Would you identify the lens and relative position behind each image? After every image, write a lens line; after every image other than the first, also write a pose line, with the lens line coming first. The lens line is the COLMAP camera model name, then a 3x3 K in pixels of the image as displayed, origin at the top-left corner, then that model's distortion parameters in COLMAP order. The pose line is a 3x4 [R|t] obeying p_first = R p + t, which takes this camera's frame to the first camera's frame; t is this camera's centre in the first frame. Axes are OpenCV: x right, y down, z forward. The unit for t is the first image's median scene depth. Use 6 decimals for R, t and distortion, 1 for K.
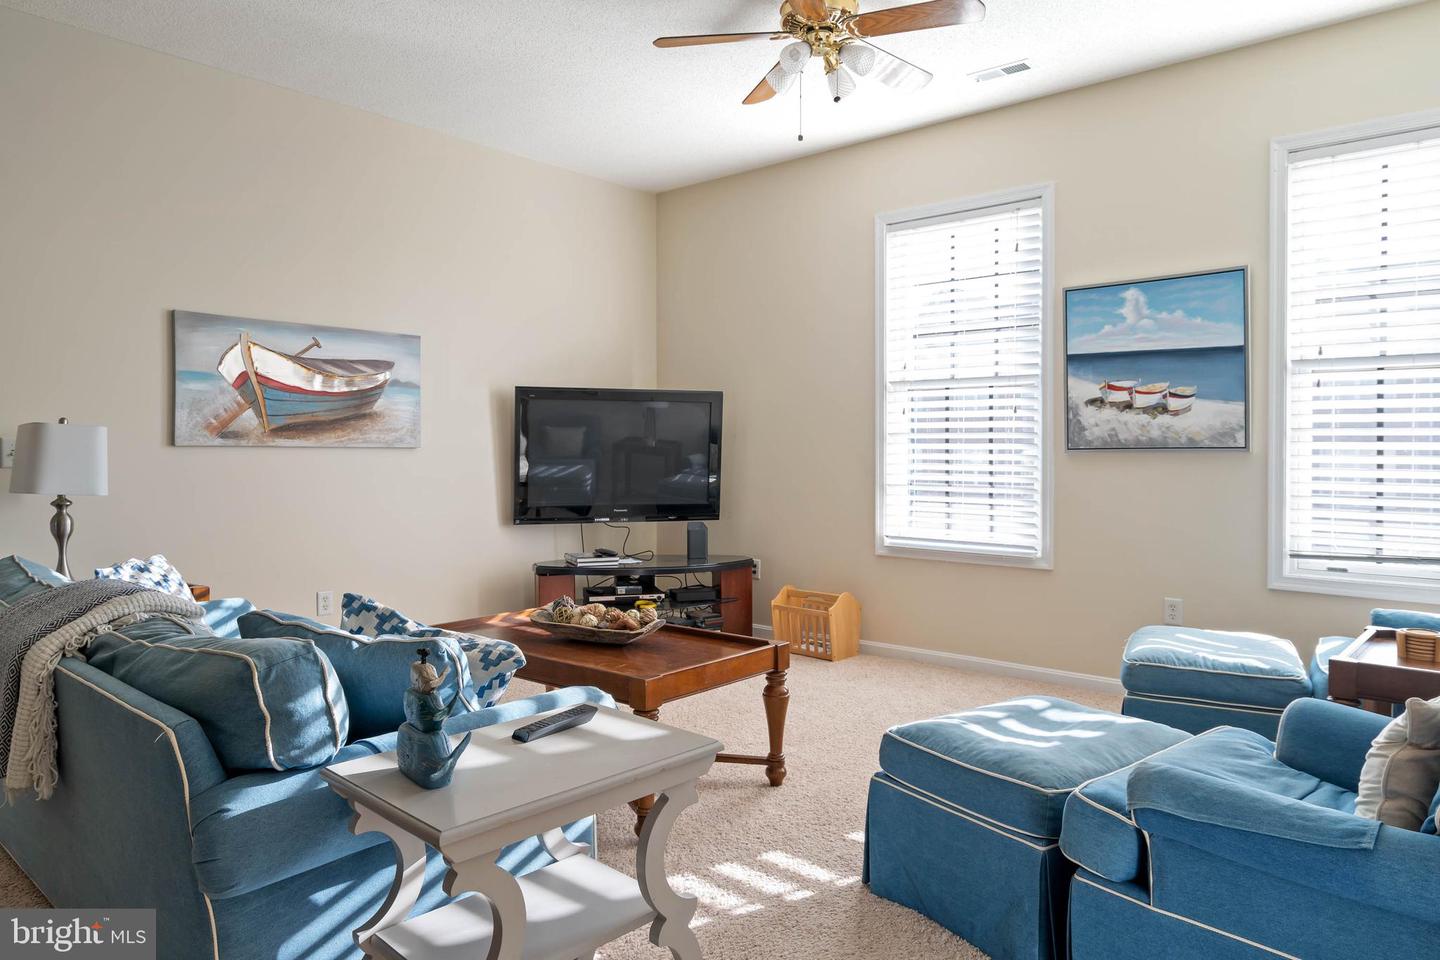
lens RADIAL K [[948.2, 0, 717.8], [0, 948.2, 445.3], [0, 0, 1]] dist [0.004671, 0.002126]
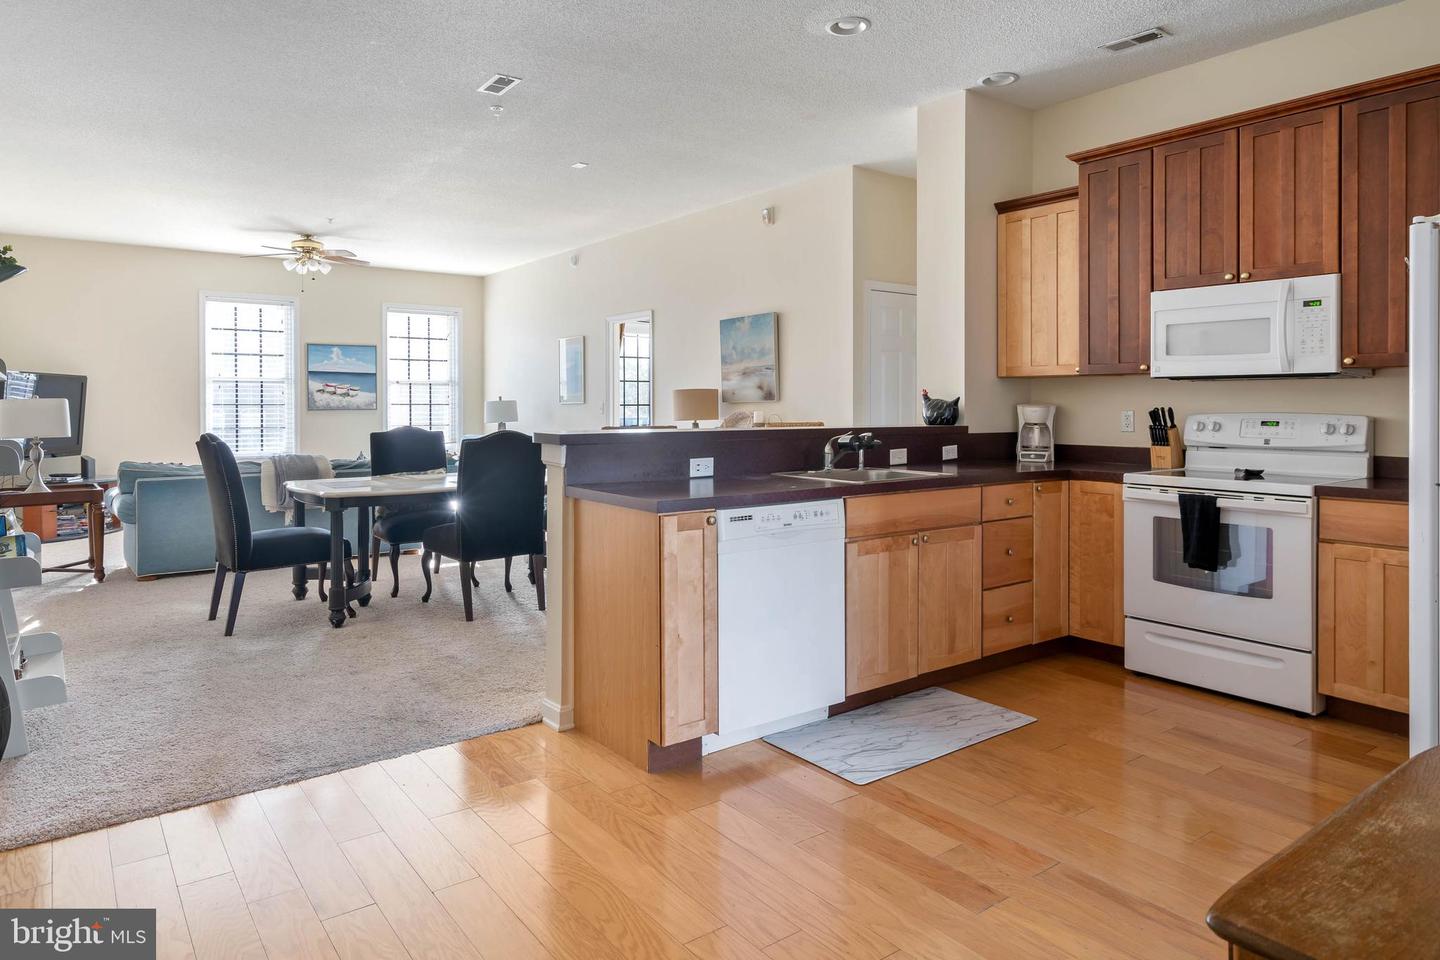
lens RADIAL K [[894.0, 0, 723.4], [0, 894.0, 411.0], [0, 0, 1]] dist [0.003770, 0.000504]
pose [[0.202395, -0.005899, 0.979286, -1.696575], [-0.000954, 0.999980, 0.006221, -0.008567], [-0.979303, -0.002193, 0.202386, -0.510760]]
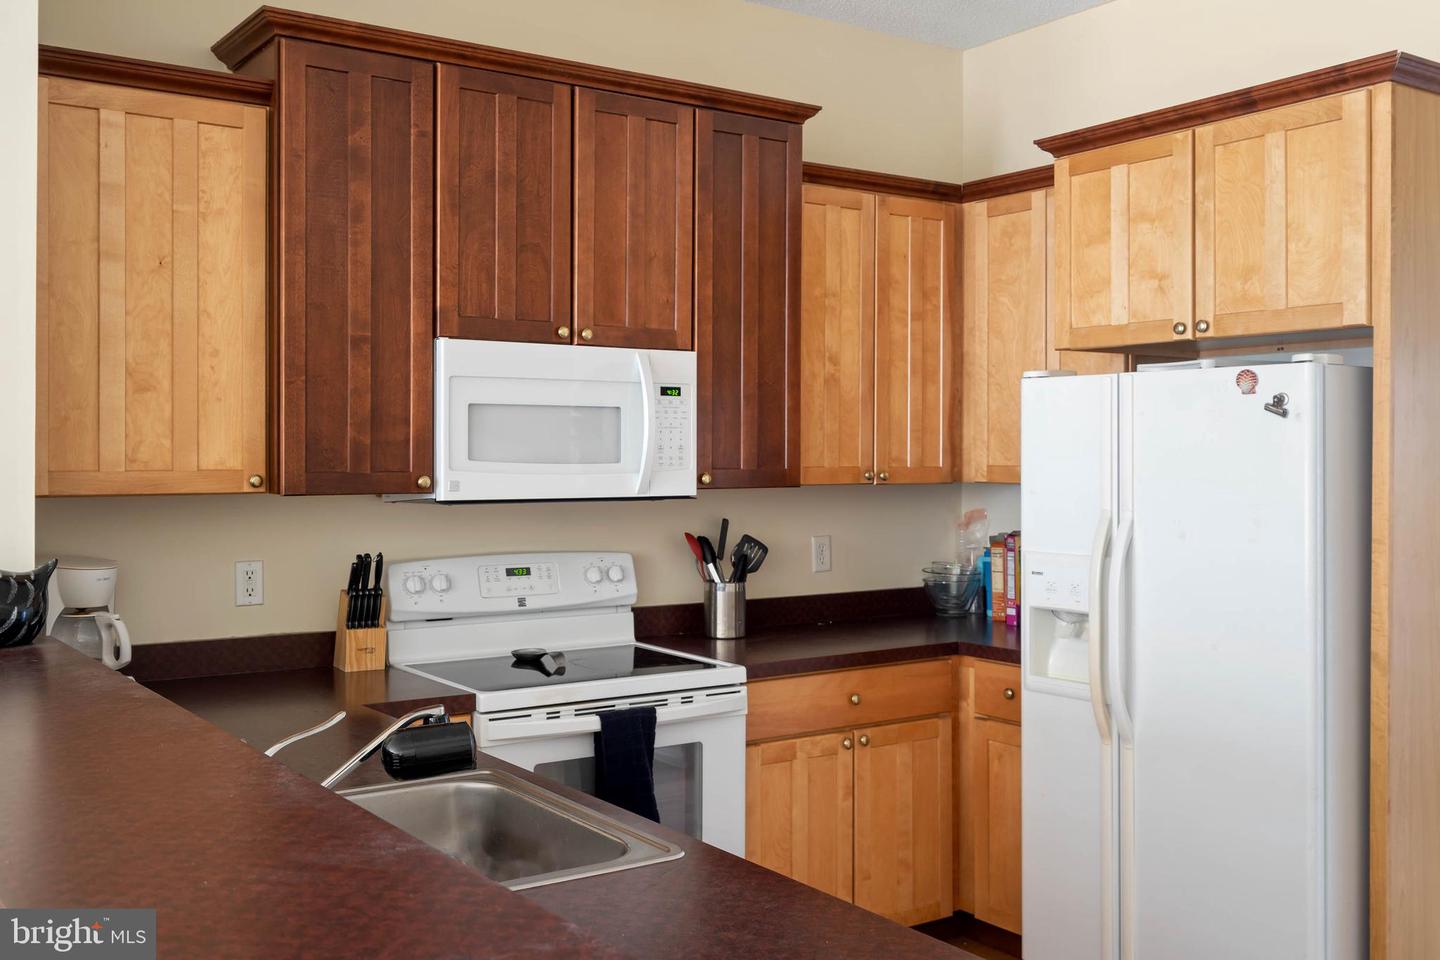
lens RADIAL K [[1393.2, 0, 722.0], [0, 1393.2, 456.5], [0, 0, 1]] dist [0.001995, -0.001362]
pose [[-0.969665, 0.000647, 0.244438, -1.016704], [0.001043, 0.999998, 0.001494, -0.064550], [-0.244437, 0.001704, -0.969664, -0.052719]]
